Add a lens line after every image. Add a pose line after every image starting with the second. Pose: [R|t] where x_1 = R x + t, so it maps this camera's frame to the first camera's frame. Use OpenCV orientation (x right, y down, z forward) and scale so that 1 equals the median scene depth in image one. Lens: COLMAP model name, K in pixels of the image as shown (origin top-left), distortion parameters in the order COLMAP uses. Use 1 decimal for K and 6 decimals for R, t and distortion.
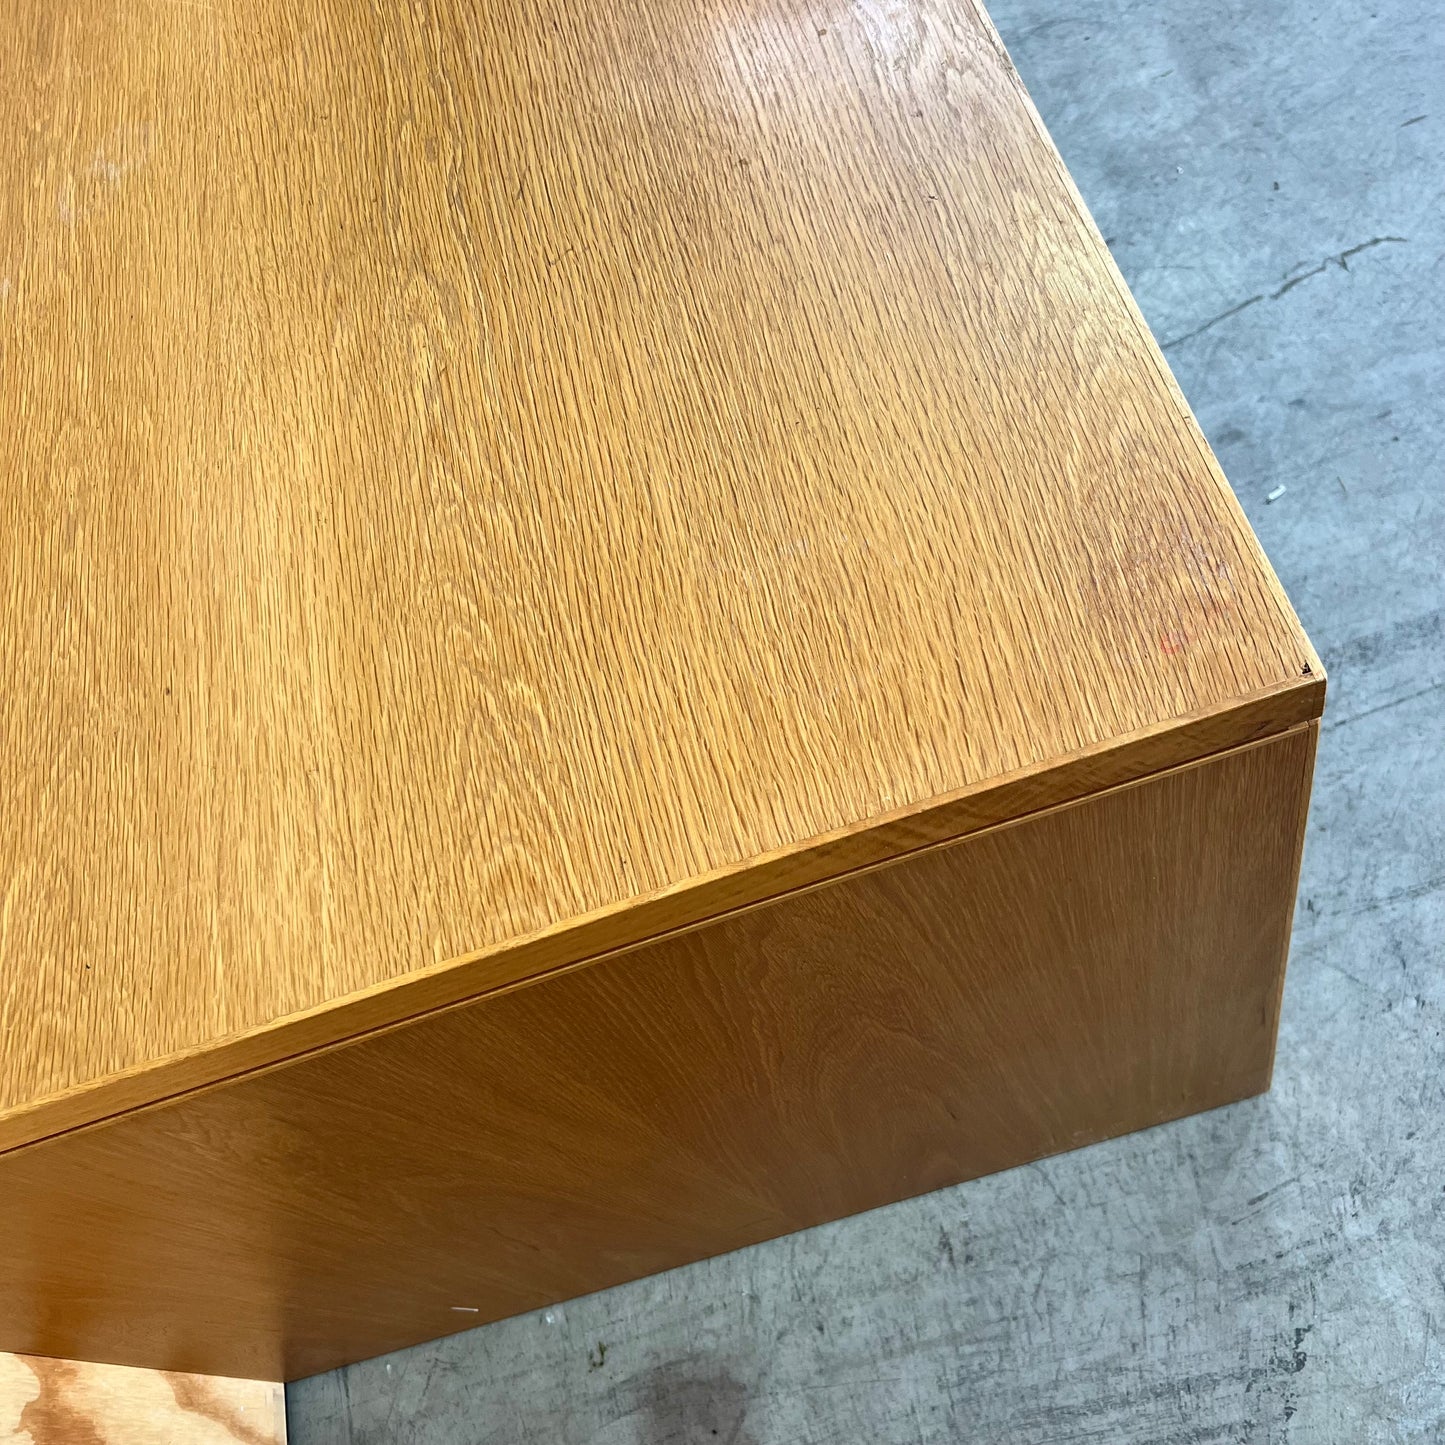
lens RADIAL K [[1477.4, 0, 712.0], [0, 1477.4, 724.5], [0, 0, 1]] dist [0.039794, -0.027689]
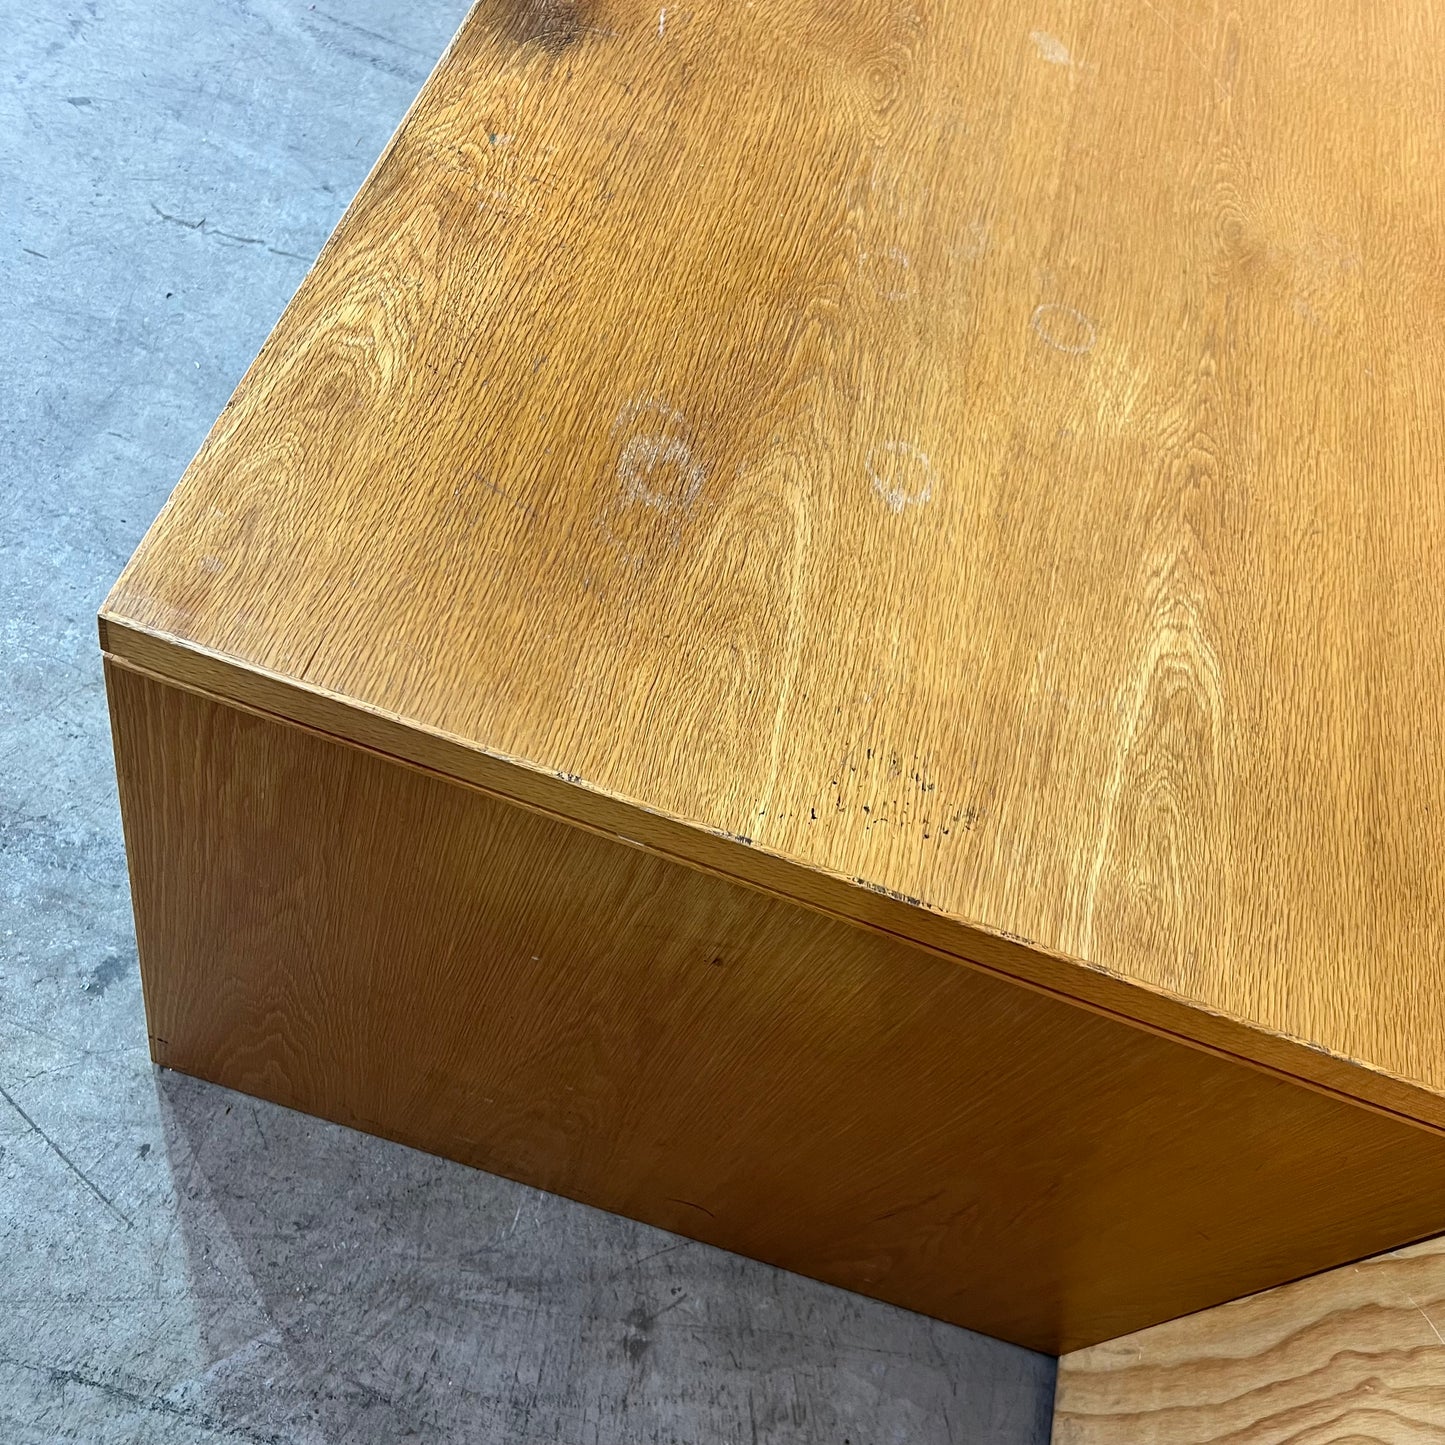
lens RADIAL K [[1463.5, 0, 722.1], [0, 1463.5, 729.5], [0, 0, 1]] dist [0.053192, -0.055771]
pose [[-0.904509, -0.348962, 0.245129, -0.520829], [0.366049, -0.340406, 0.866101, -1.749501], [-0.218794, 0.873126, 0.435638, 0.973847]]
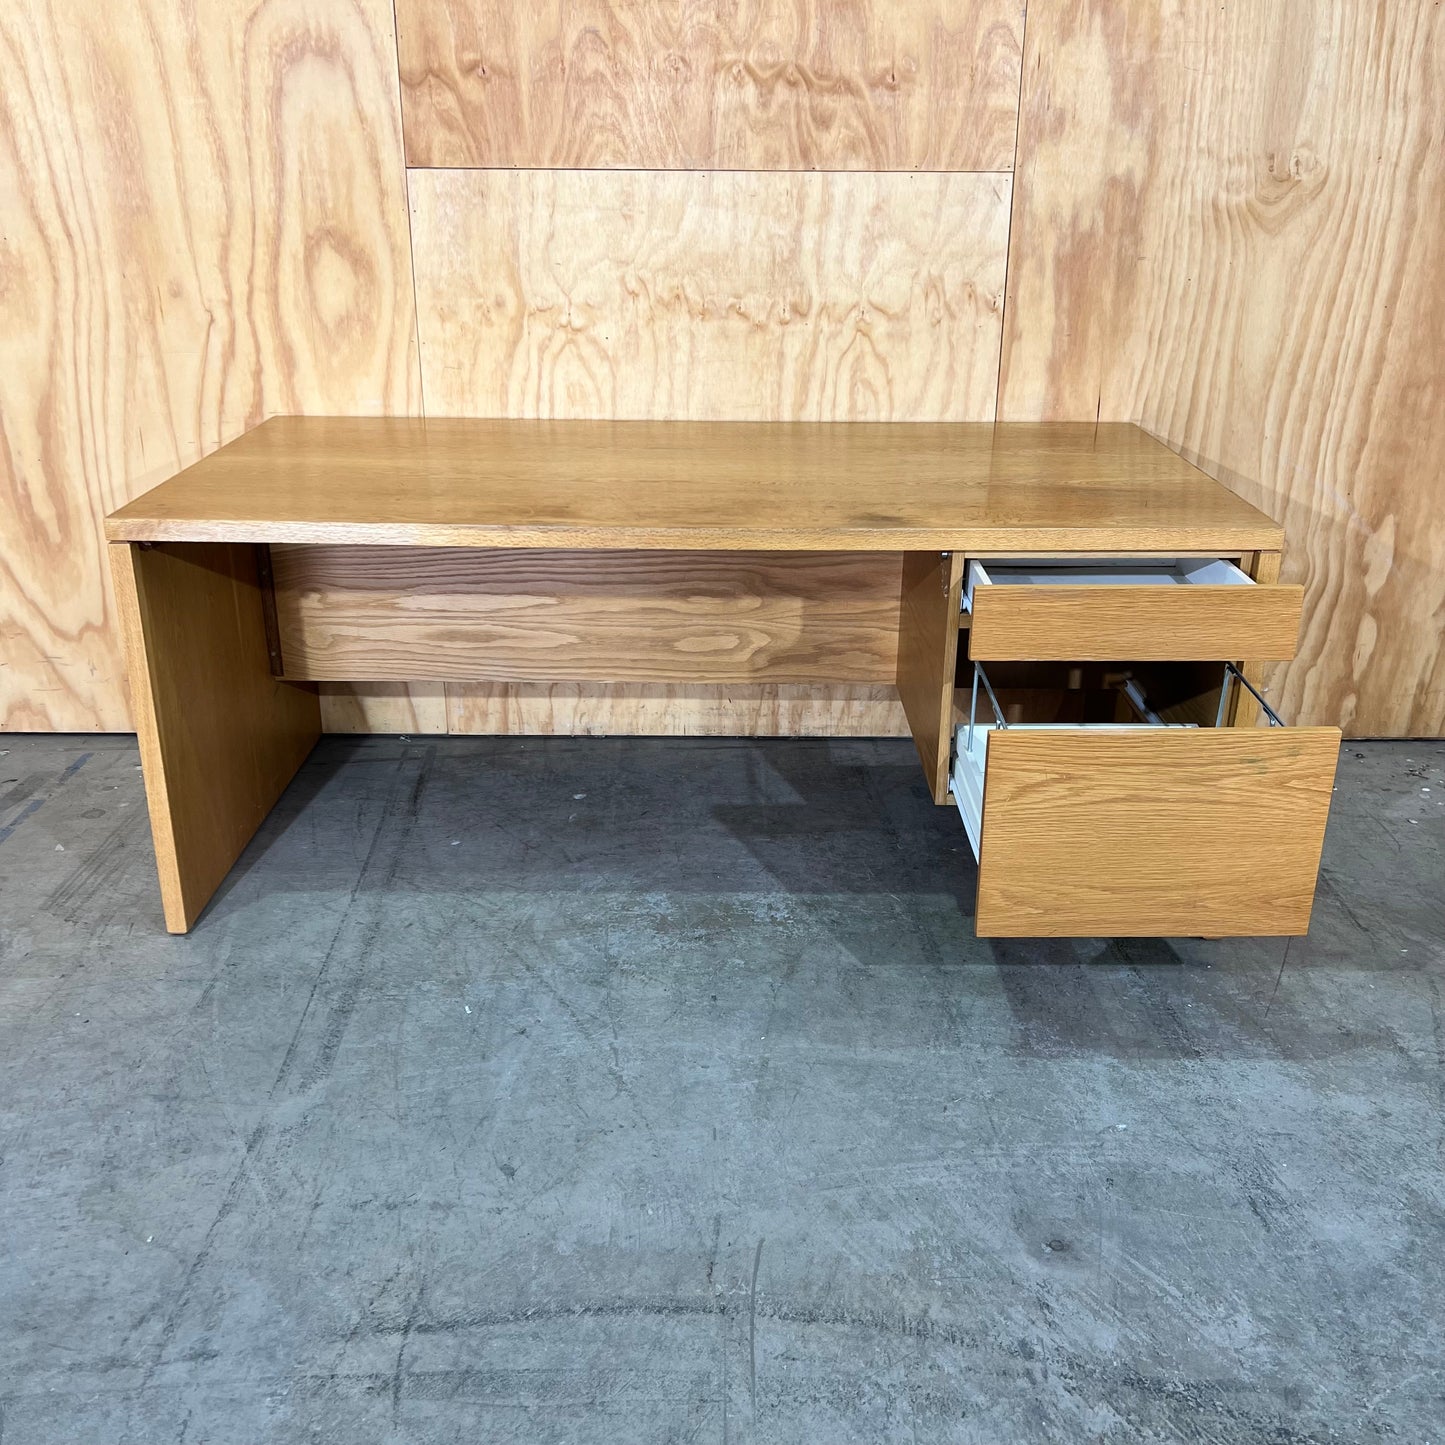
lens RADIAL K [[1457.9, 0, 722.8], [0, 1457.9, 719.0], [0, 0, 1]] dist [0.086262, -0.149785]
pose [[-0.211873, 0.603391, -0.768784, 1.651595], [-0.845500, 0.281352, 0.453839, -1.462741], [0.490142, 0.746164, 0.450557, 0.235875]]
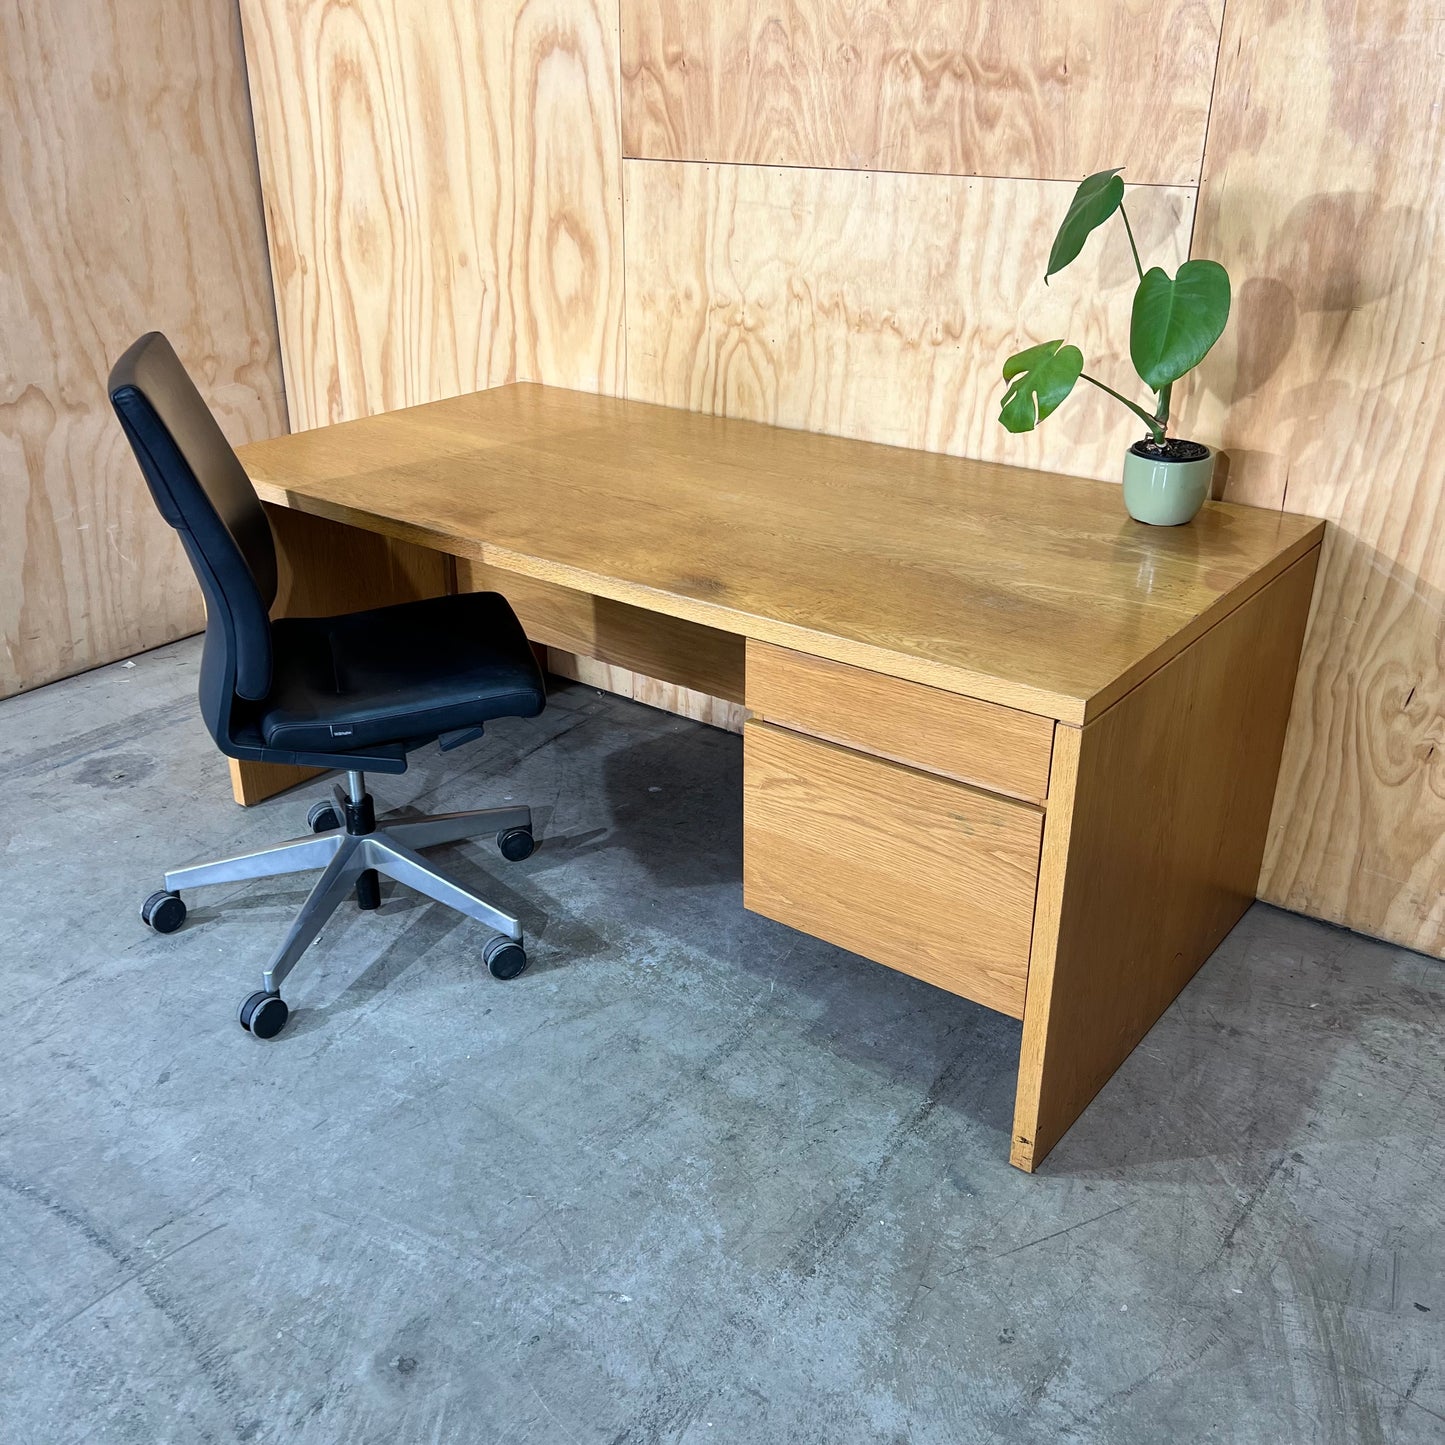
lens RADIAL K [[1455.7, 0, 696.8], [0, 1455.7, 726.5], [0, 0, 1]] dist [0.051295, -0.052906]
pose [[-0.741643, 0.514524, -0.430384, 0.817662], [-0.464516, 0.068940, 0.882877, -2.386213], [0.483932, 0.854700, 0.187876, 0.824120]]
